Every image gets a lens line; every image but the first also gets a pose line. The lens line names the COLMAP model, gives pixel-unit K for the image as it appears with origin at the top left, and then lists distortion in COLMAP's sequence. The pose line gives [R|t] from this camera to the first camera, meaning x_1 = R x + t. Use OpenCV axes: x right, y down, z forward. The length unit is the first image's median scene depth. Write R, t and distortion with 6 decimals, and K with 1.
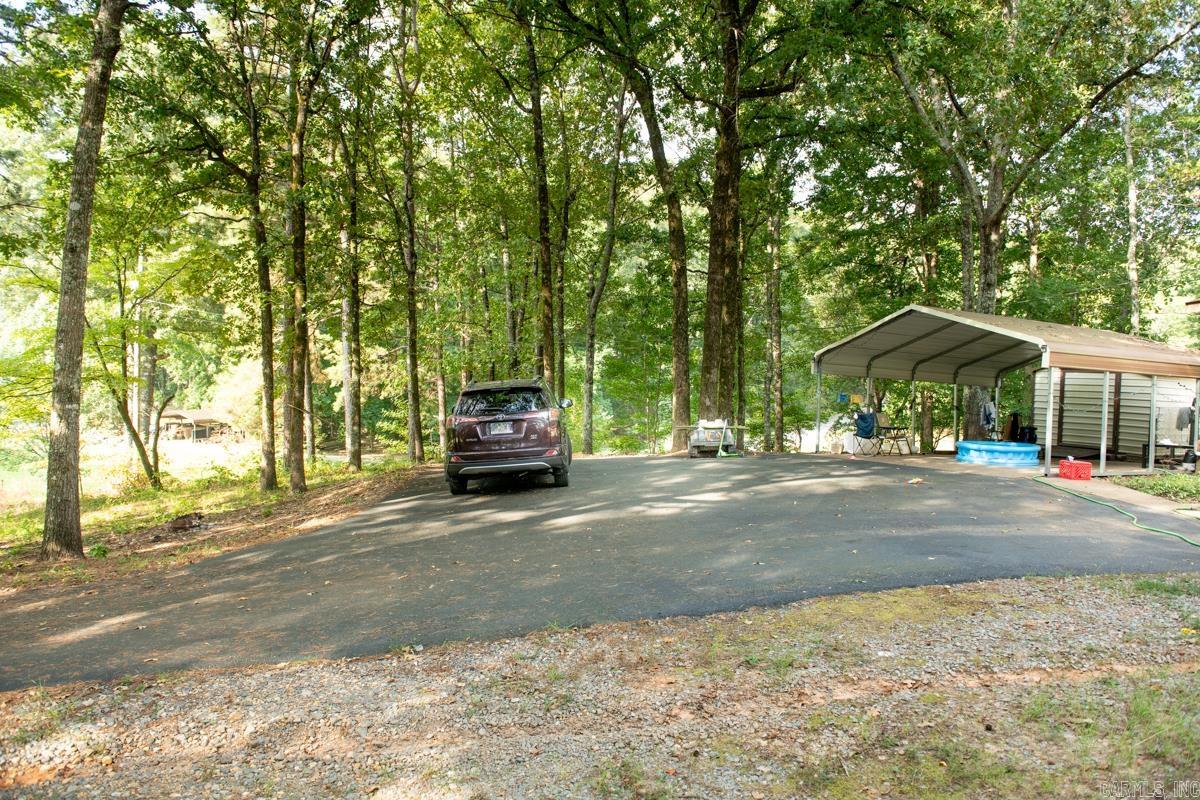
lens RADIAL K [[814.5, 0, 599.6], [0, 814.5, 396.5], [0, 0, 1]] dist [-0.048956, -0.003536]
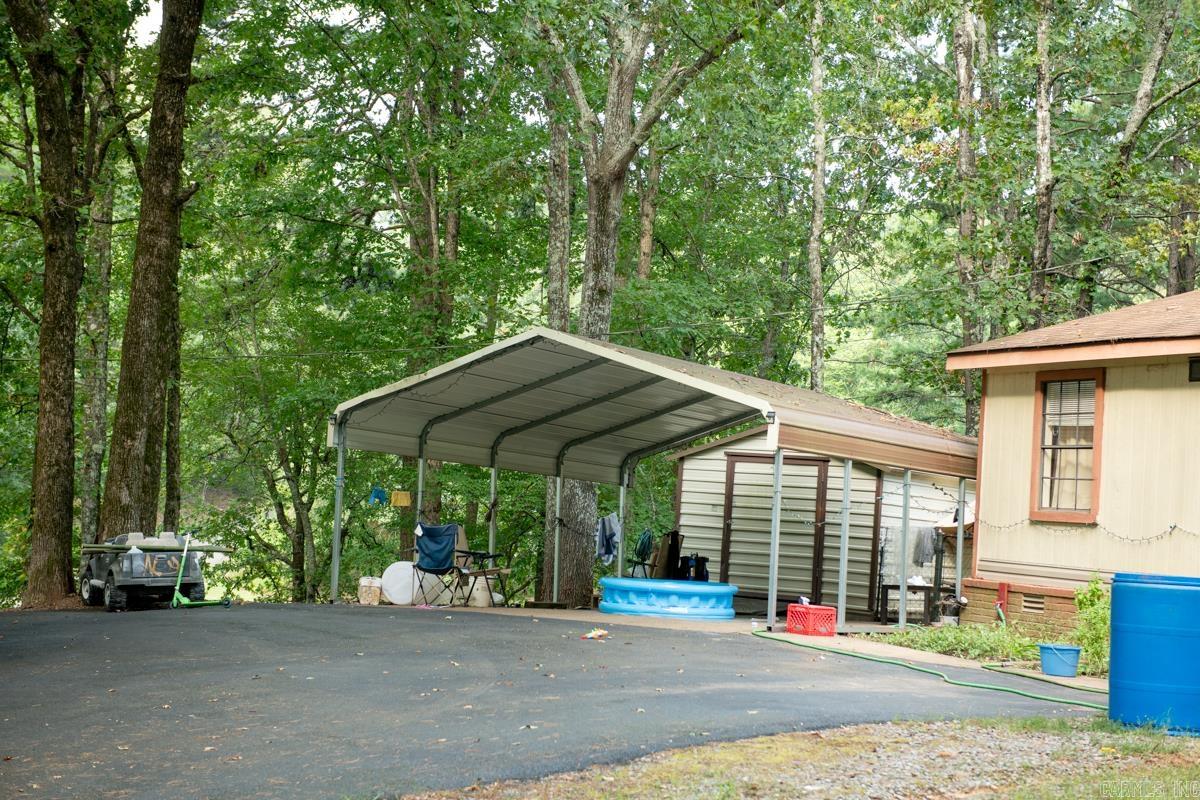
lens RADIAL K [[2017.7, 0, 600.0], [0, 2017.7, 400.0], [0, 0, 1]] dist [0.112168, 0.025206]
pose [[0.861509, 0.050404, 0.505235, -0.254887], [-0.022748, 0.997893, -0.060764, 0.017431], [-0.507233, 0.040856, 0.860840, -0.191232]]
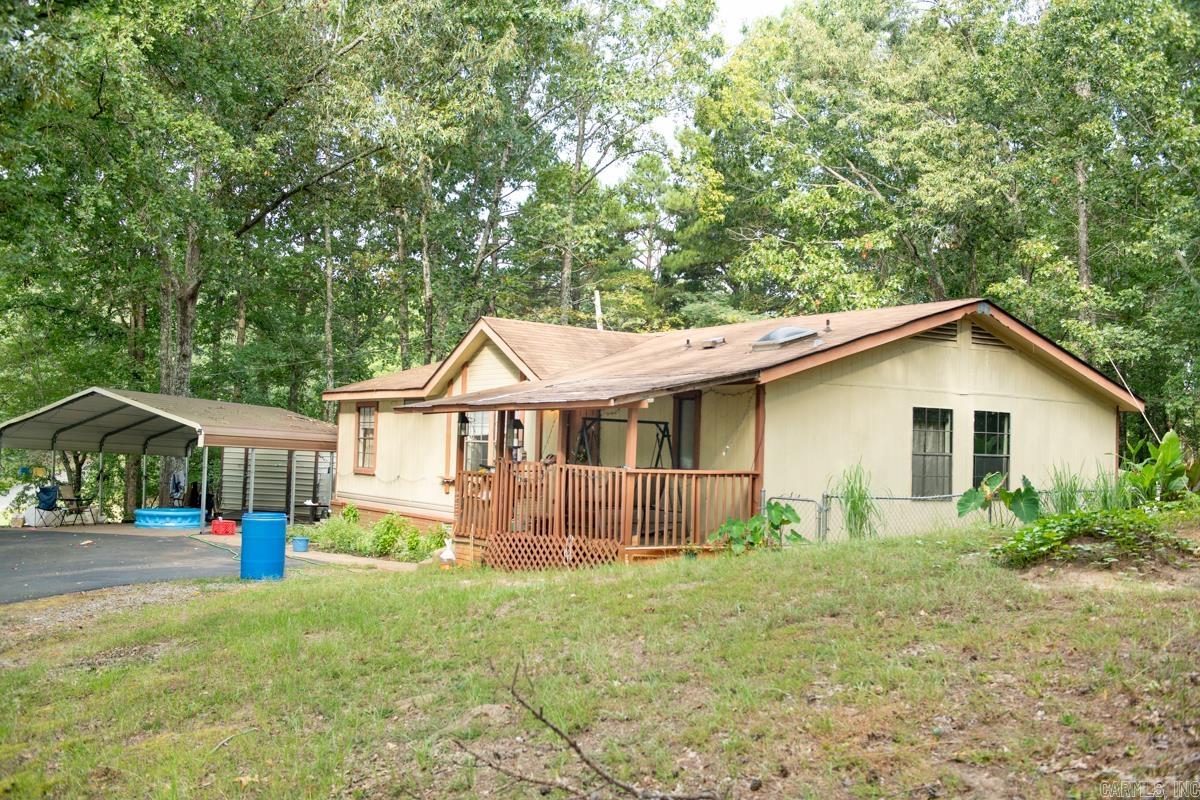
lens RADIAL K [[1112.3, 0, 600.0], [0, 1112.3, 400.0], [0, 0, 1]] dist [0.009388, 0.007589]
pose [[0.724540, 0.024174, 0.688809, -0.152036], [0.008489, 0.998996, -0.043990, -0.021713], [-0.689181, 0.037720, 0.723607, -0.545588]]
